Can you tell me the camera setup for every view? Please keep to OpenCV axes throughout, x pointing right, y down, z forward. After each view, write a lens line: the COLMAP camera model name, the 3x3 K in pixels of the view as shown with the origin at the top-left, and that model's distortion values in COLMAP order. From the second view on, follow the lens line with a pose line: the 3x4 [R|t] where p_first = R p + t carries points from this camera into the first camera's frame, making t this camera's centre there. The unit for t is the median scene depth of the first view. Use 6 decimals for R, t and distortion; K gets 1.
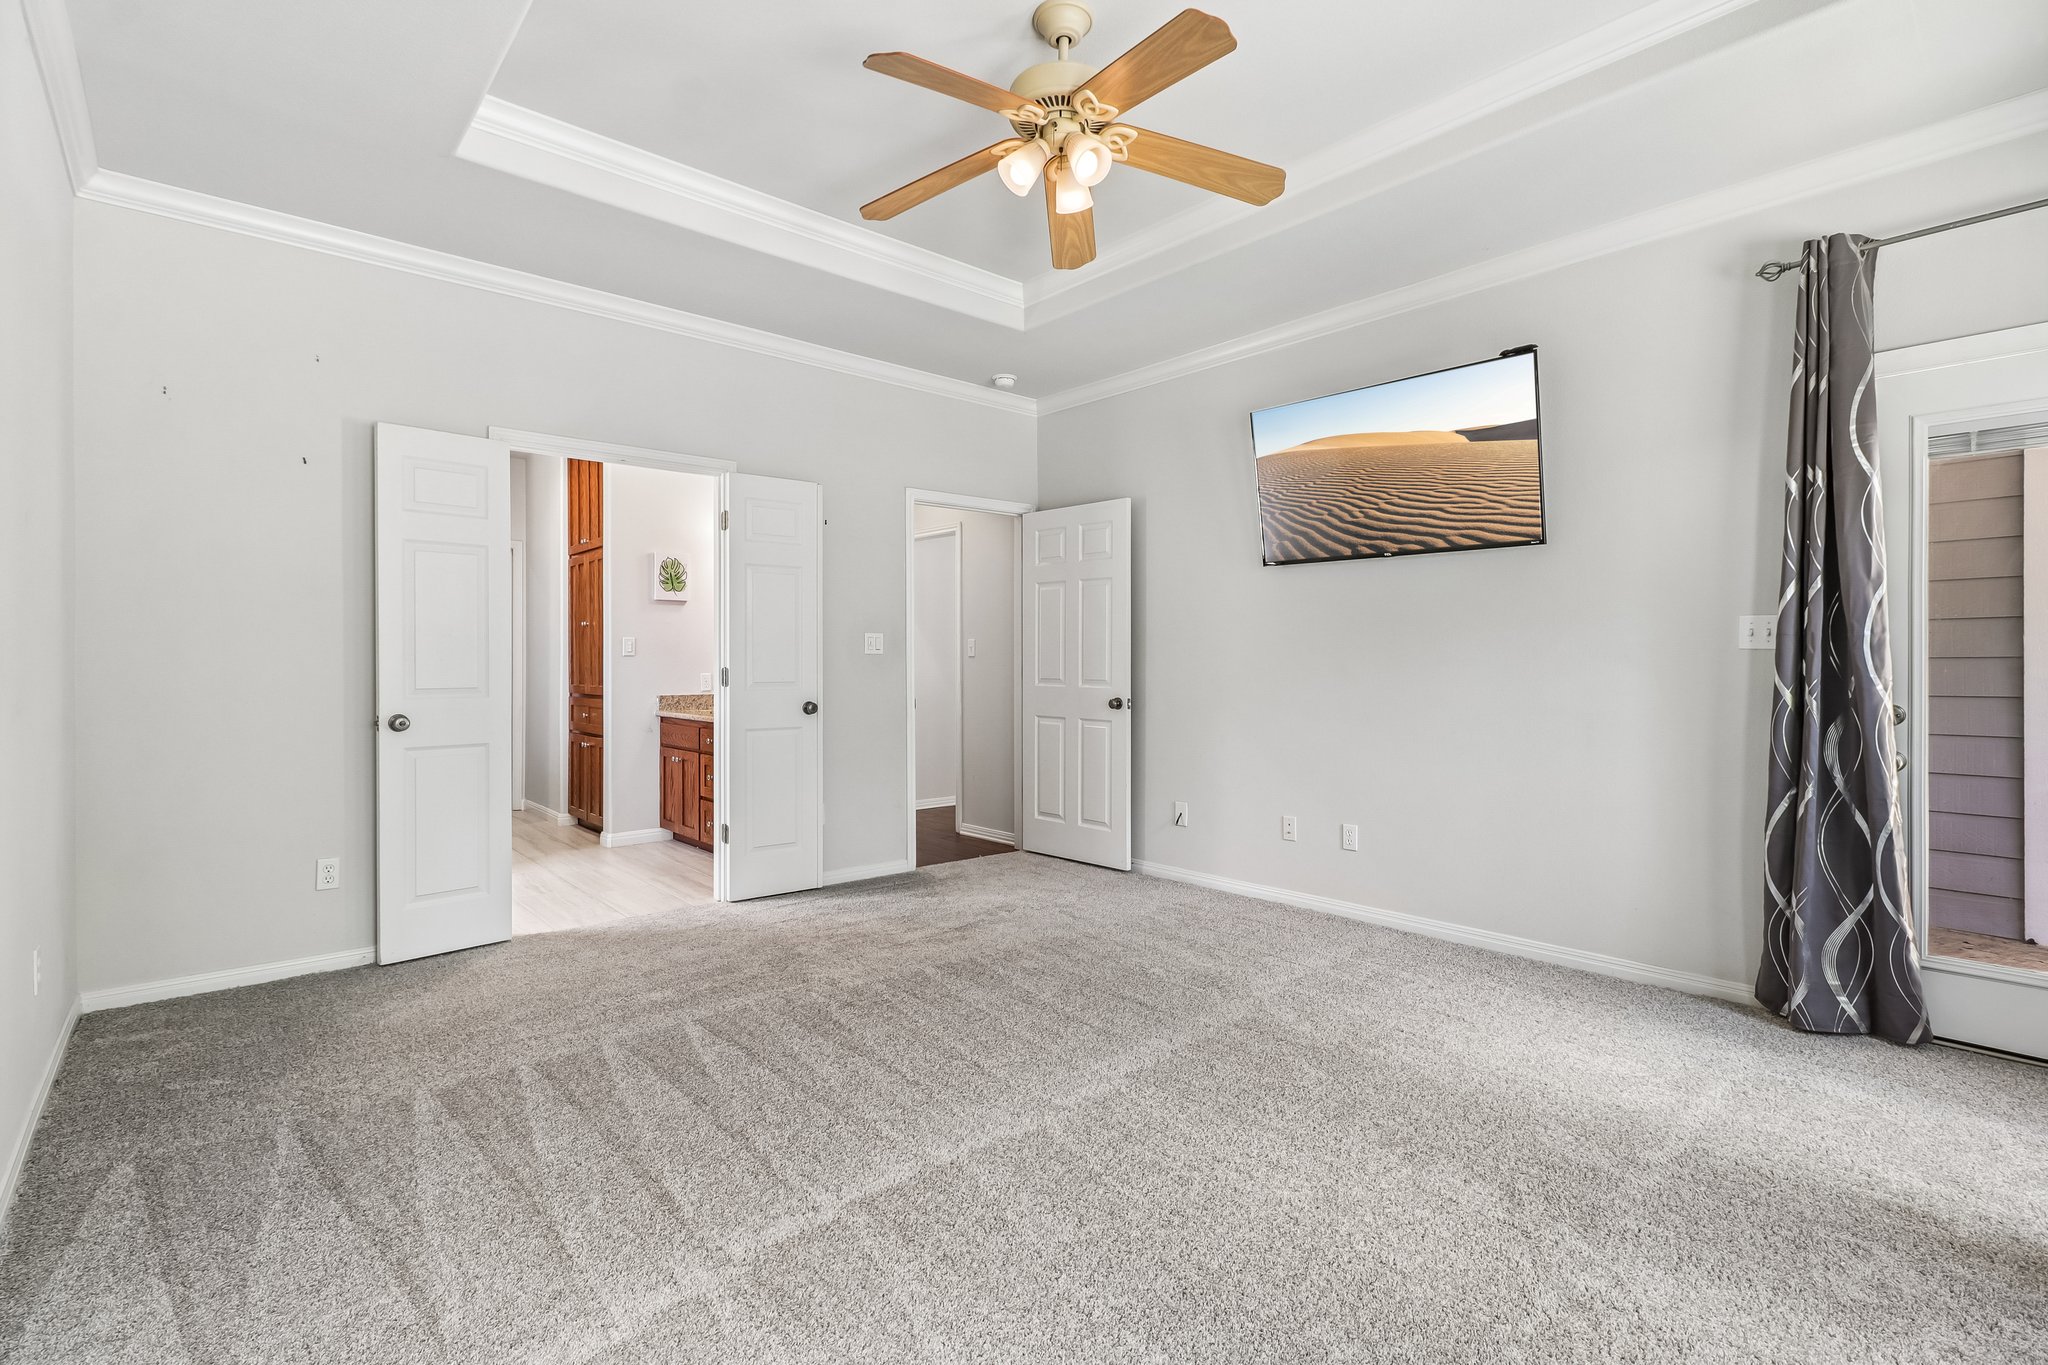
lens RADIAL K [[951.4, 0, 1018.6], [0, 951.4, 673.3], [0, 0, 1]] dist [0.001494, -0.000802]
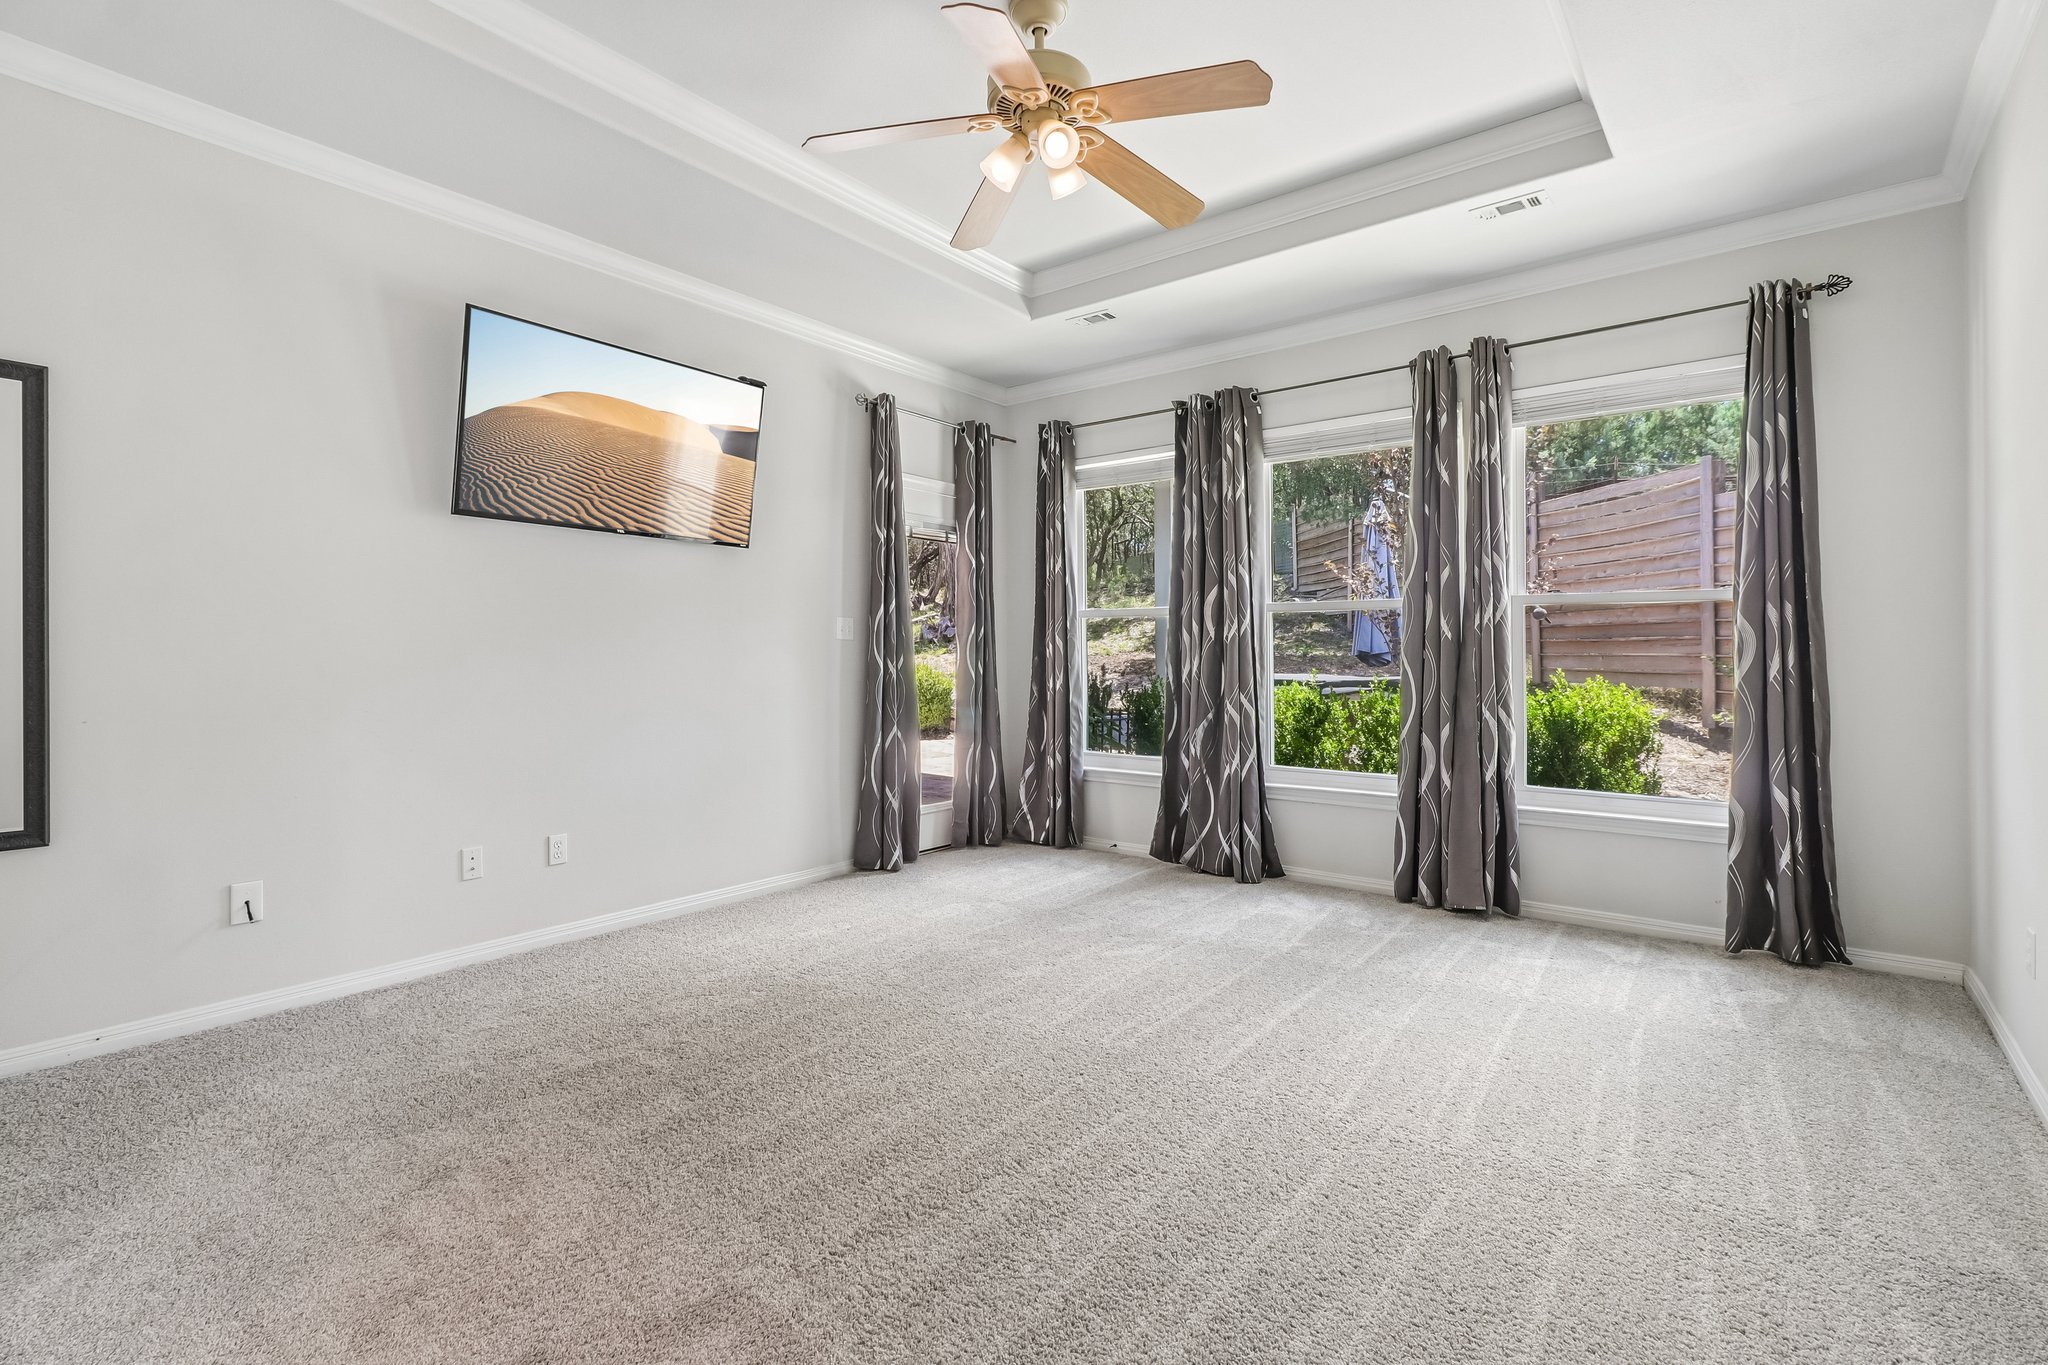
lens RADIAL K [[951.4, 0, 1018.6], [0, 951.4, 673.3], [0, 0, 1]] dist [0.001494, -0.000802]
pose [[-0.196868, -0.021463, 0.980195, -0.534482], [0.005729, 0.999718, 0.023041, -0.004441], [-0.980413, 0.010152, -0.196689, 0.703482]]
